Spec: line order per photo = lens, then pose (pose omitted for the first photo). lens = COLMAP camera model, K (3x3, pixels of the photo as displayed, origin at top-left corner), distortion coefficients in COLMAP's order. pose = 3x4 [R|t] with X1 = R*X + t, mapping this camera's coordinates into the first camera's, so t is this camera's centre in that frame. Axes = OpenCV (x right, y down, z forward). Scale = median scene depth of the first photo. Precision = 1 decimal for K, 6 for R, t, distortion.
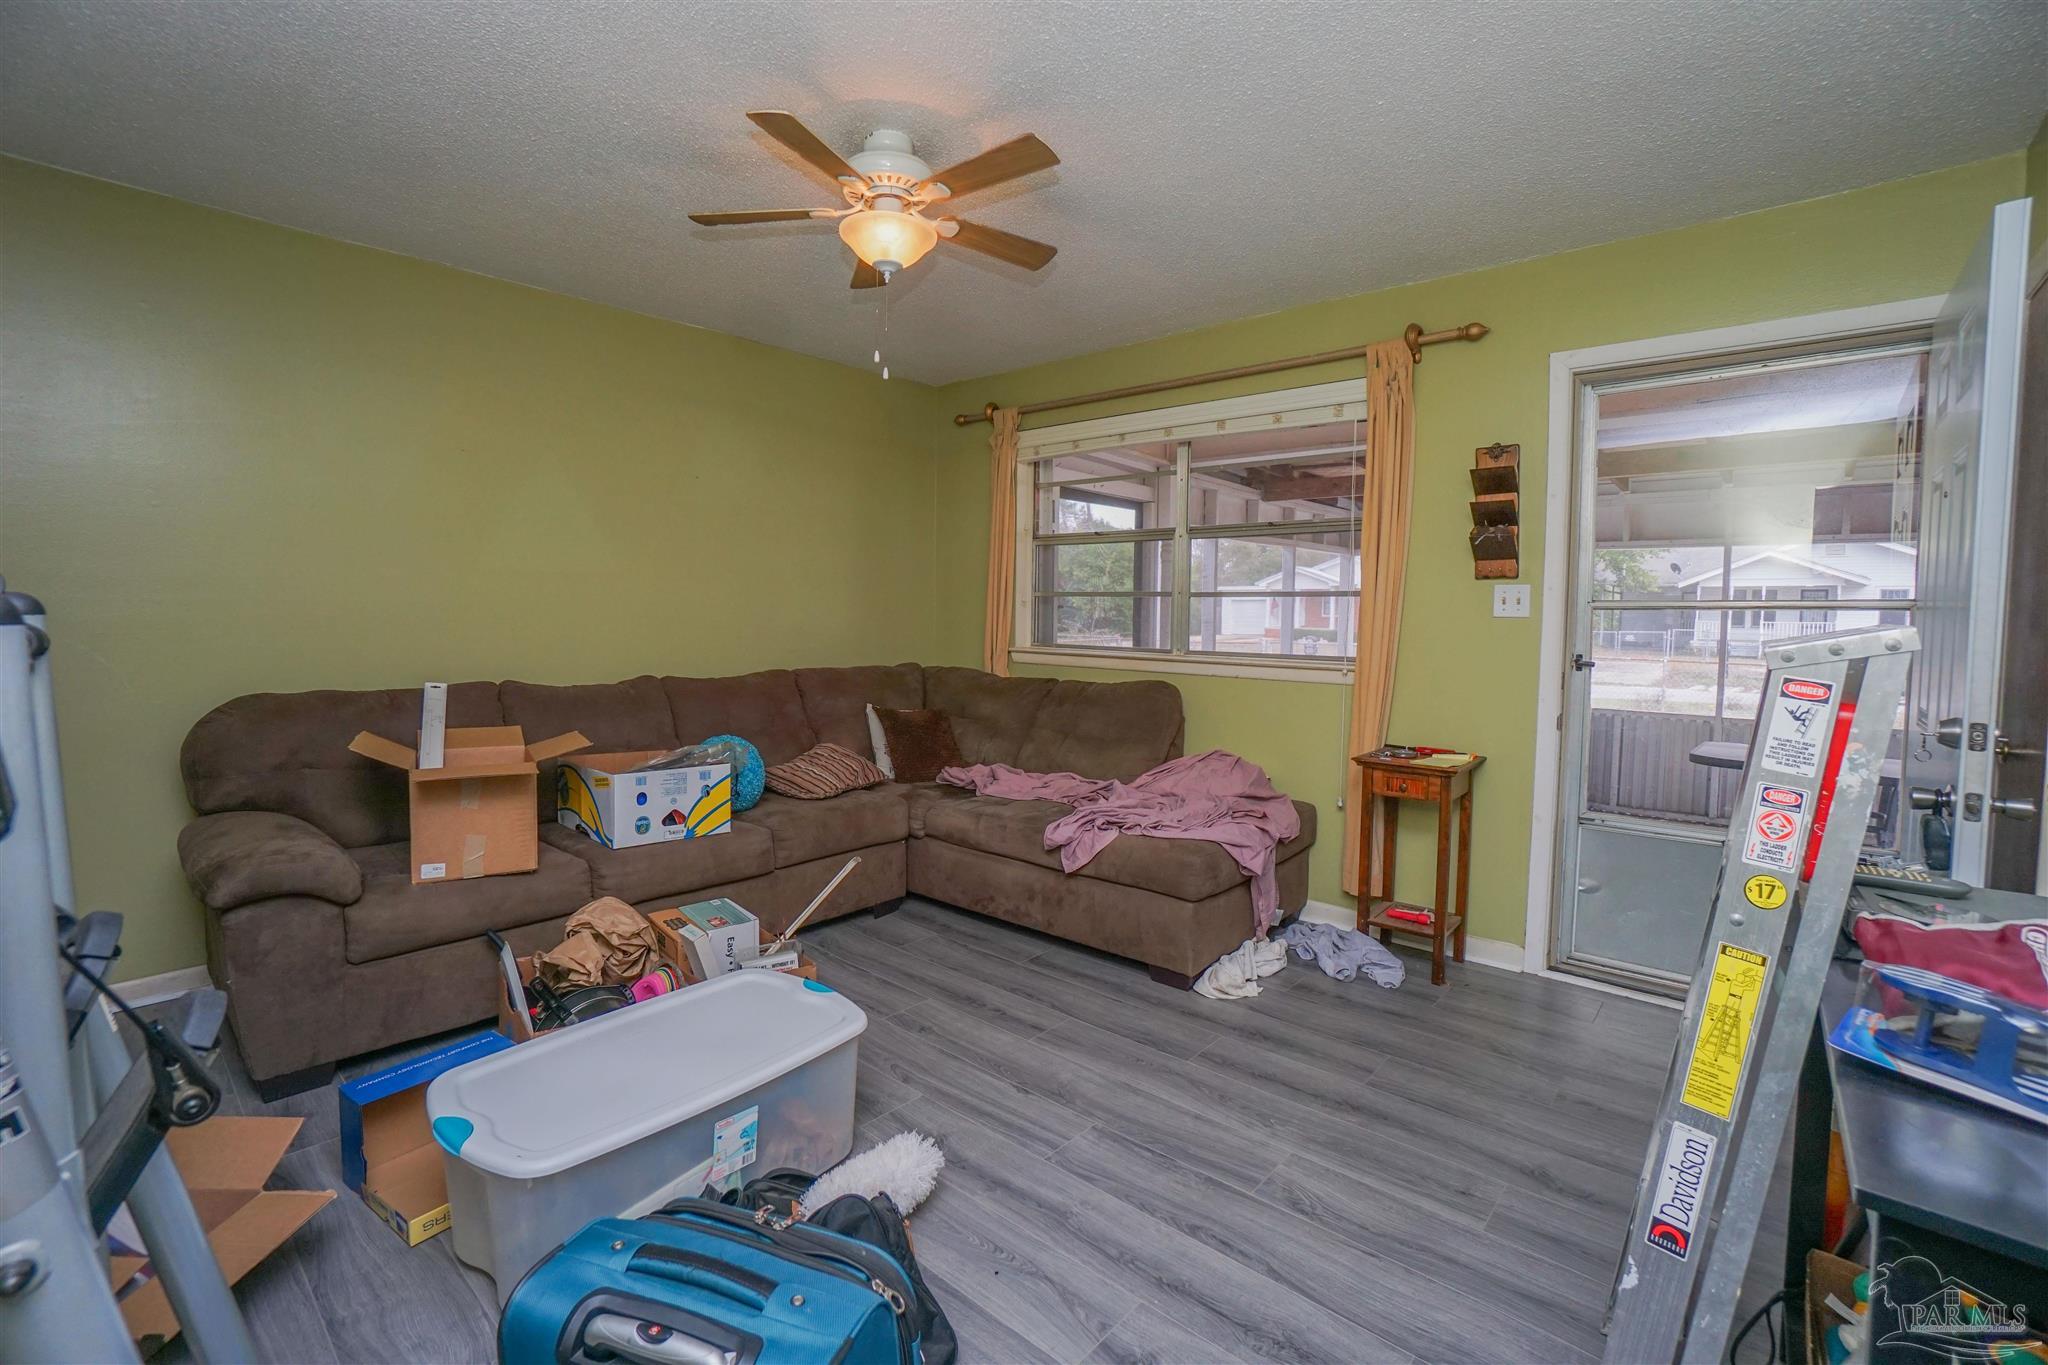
lens RADIAL K [[885.0, 0, 1024.0], [0, 885.0, 682.5], [0, 0, 1]] dist [-0.001252, -0.000175]
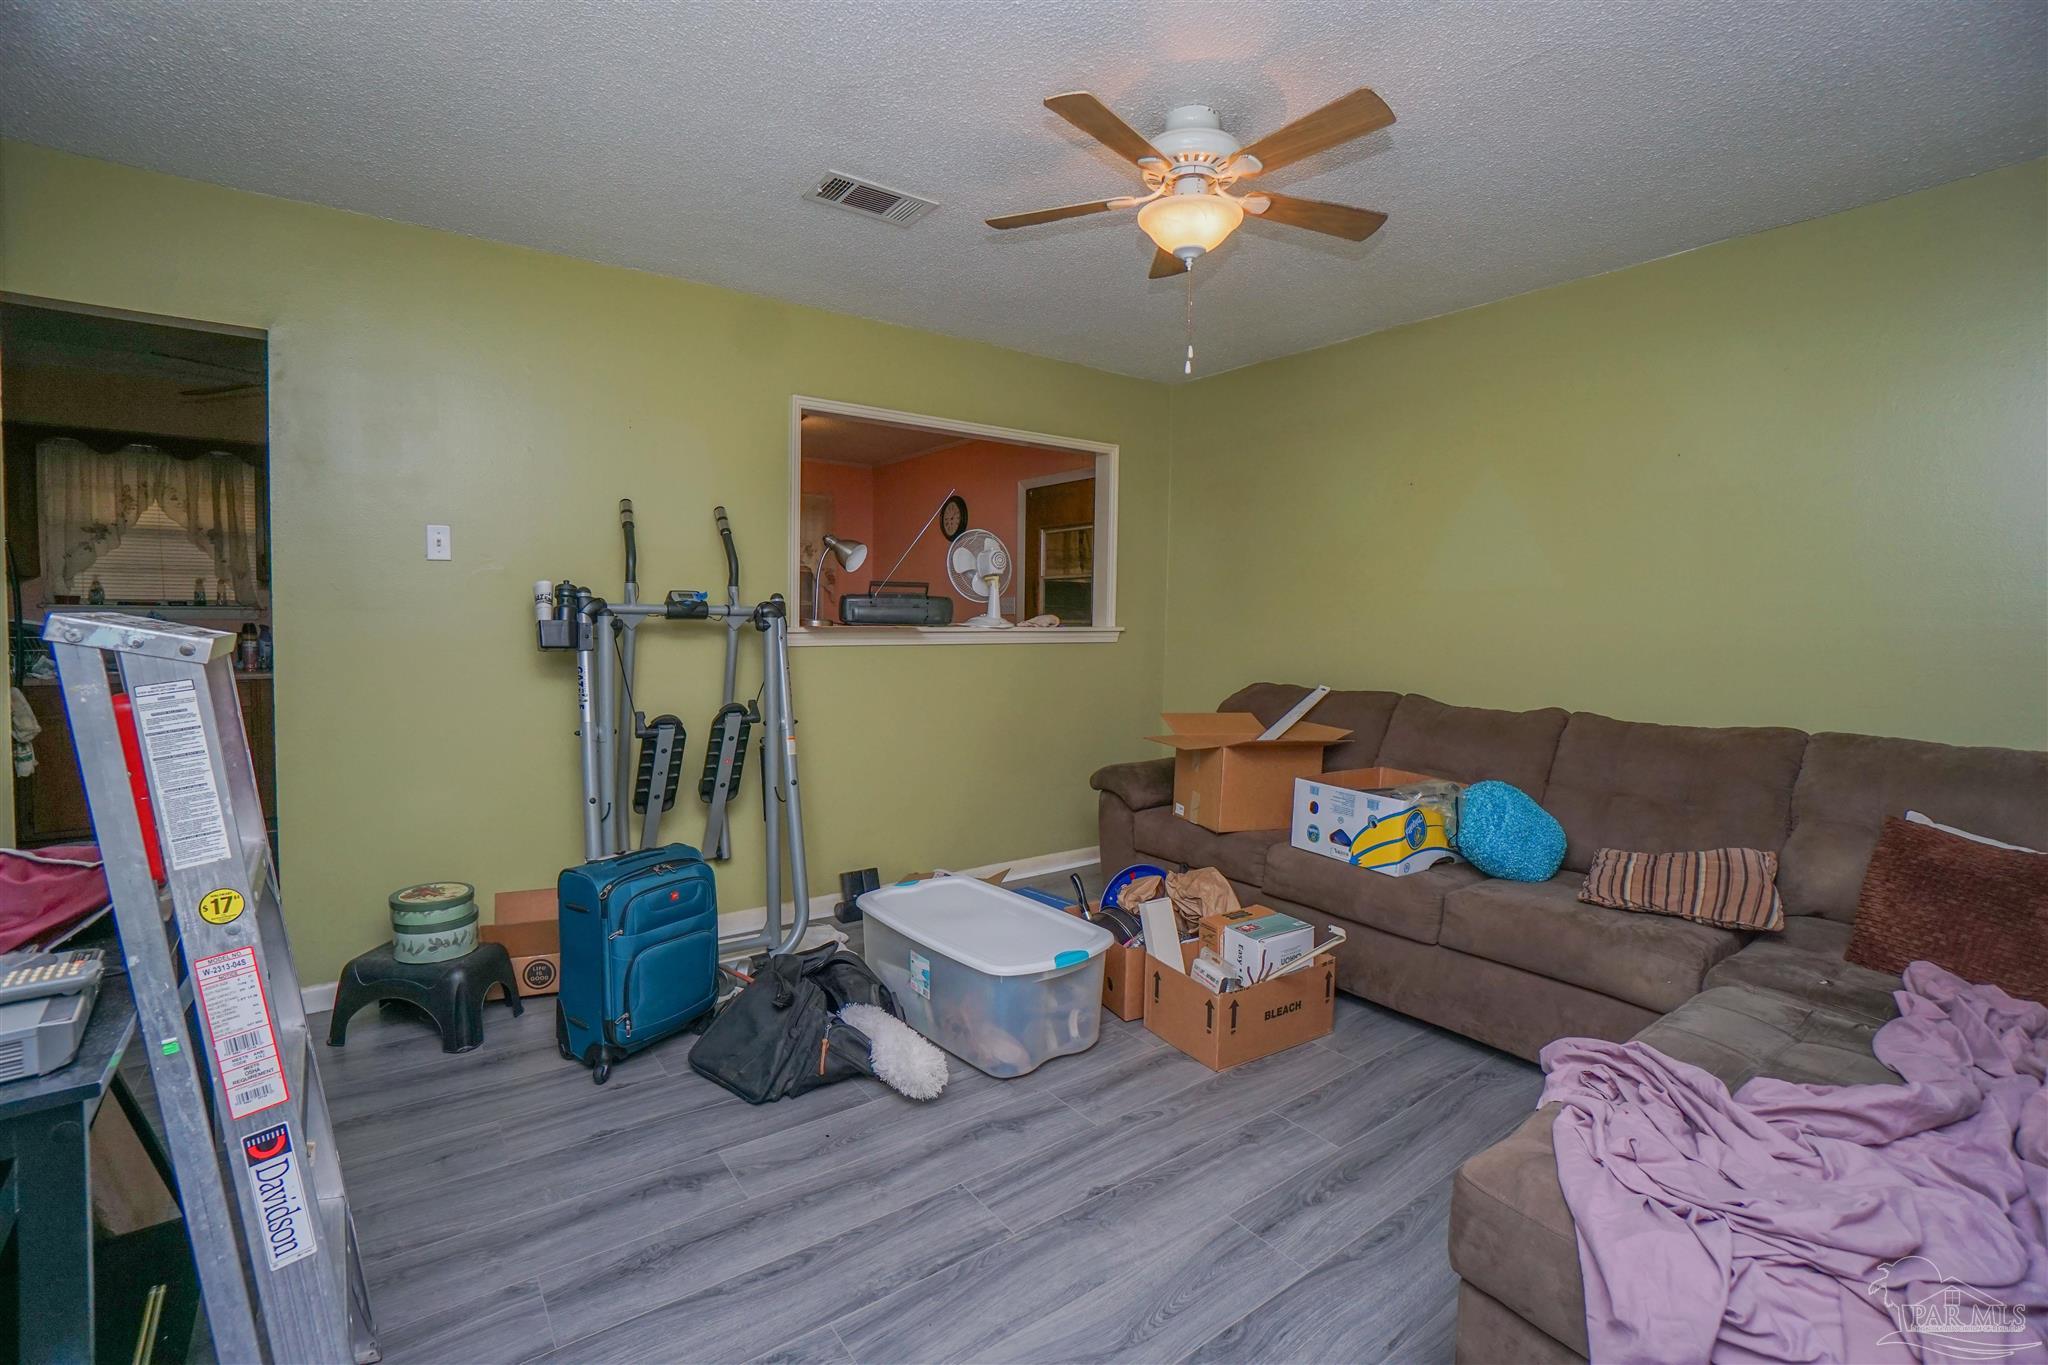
lens RADIAL K [[938.8, 0, 1024.0], [0, 938.8, 682.5], [0, 0, 1]] dist [0.000707, 0.000428]
pose [[-0.221552, 0.047661, -0.973983, 0.852073], [-0.090197, 0.993521, 0.069134, -0.072123], [0.970968, 0.103167, -0.215818, 1.070890]]
